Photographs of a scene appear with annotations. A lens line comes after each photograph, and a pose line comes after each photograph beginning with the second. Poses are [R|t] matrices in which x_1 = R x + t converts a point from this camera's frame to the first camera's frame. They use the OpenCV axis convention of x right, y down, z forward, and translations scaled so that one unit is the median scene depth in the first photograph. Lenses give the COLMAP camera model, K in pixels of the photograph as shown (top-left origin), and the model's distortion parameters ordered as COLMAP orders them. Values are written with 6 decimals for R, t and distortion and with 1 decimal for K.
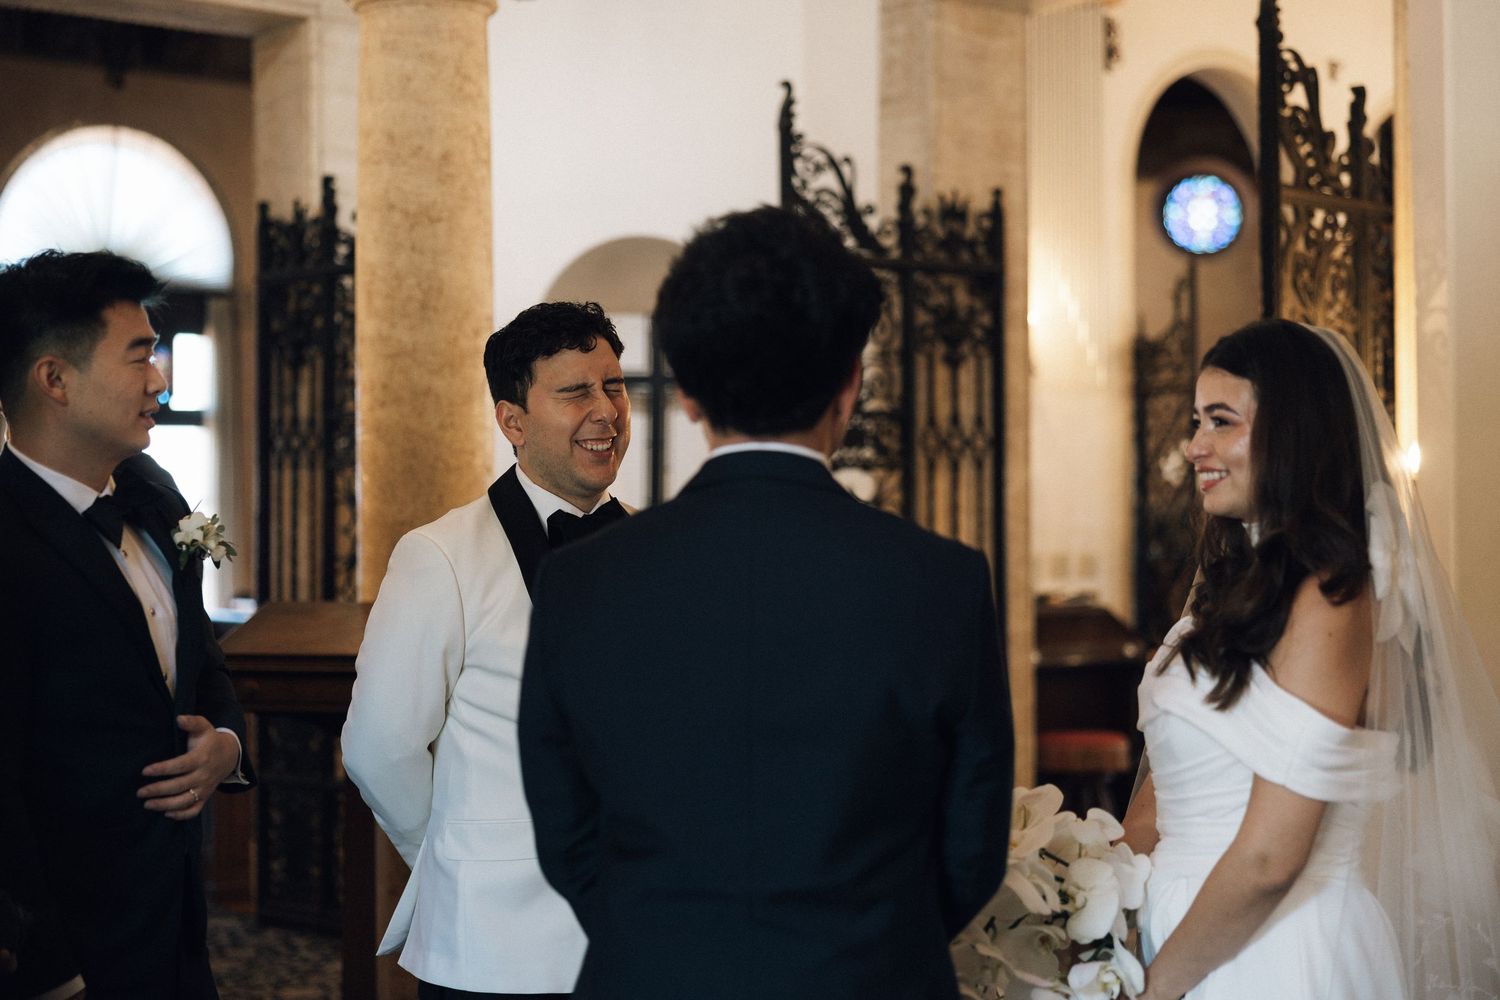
lens RADIAL K [[2452.4, 0, 749.4], [0, 2452.4, 502.0], [0, 0, 1]] dist [-0.104942, 0.000000]
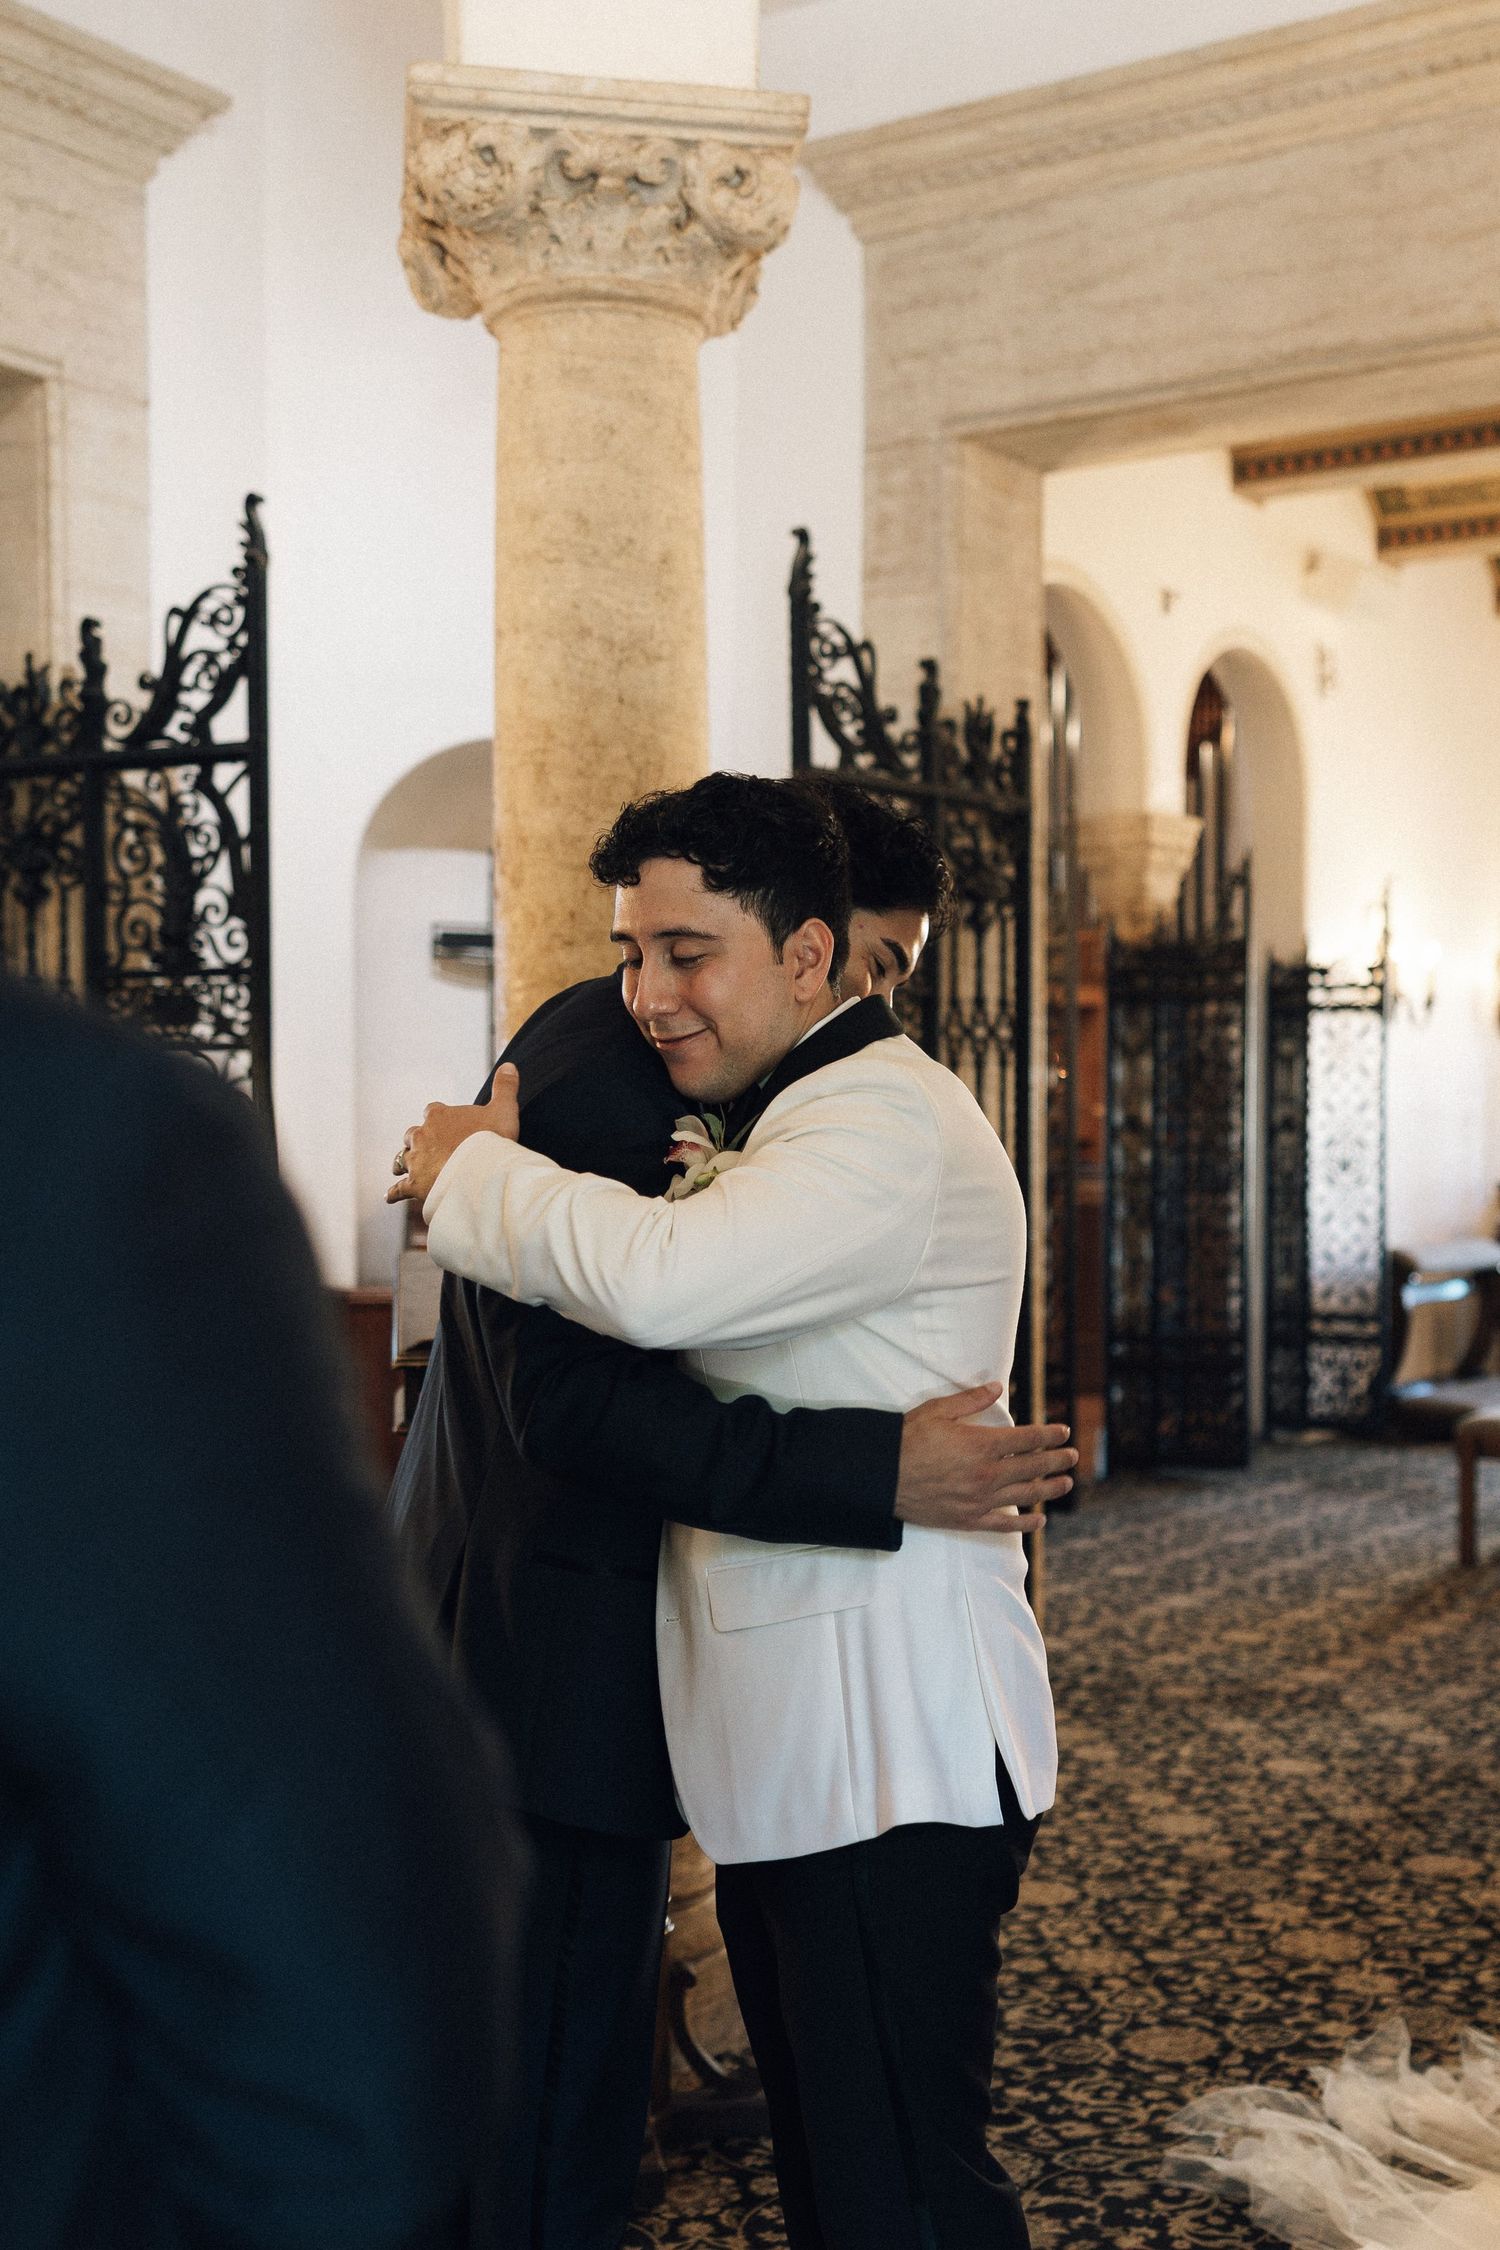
lens RADIAL K [[2688.7, 0, 908.9], [0, 2688.7, 1205.2], [0, 0, 1]] dist [0.002080, 0.000000]
pose [[0.936524, -0.003610, 0.350586, -0.233060], [-0.006848, 0.999568, 0.028586, 0.005785], [-0.350537, -0.029172, 0.936094, 0.231221]]
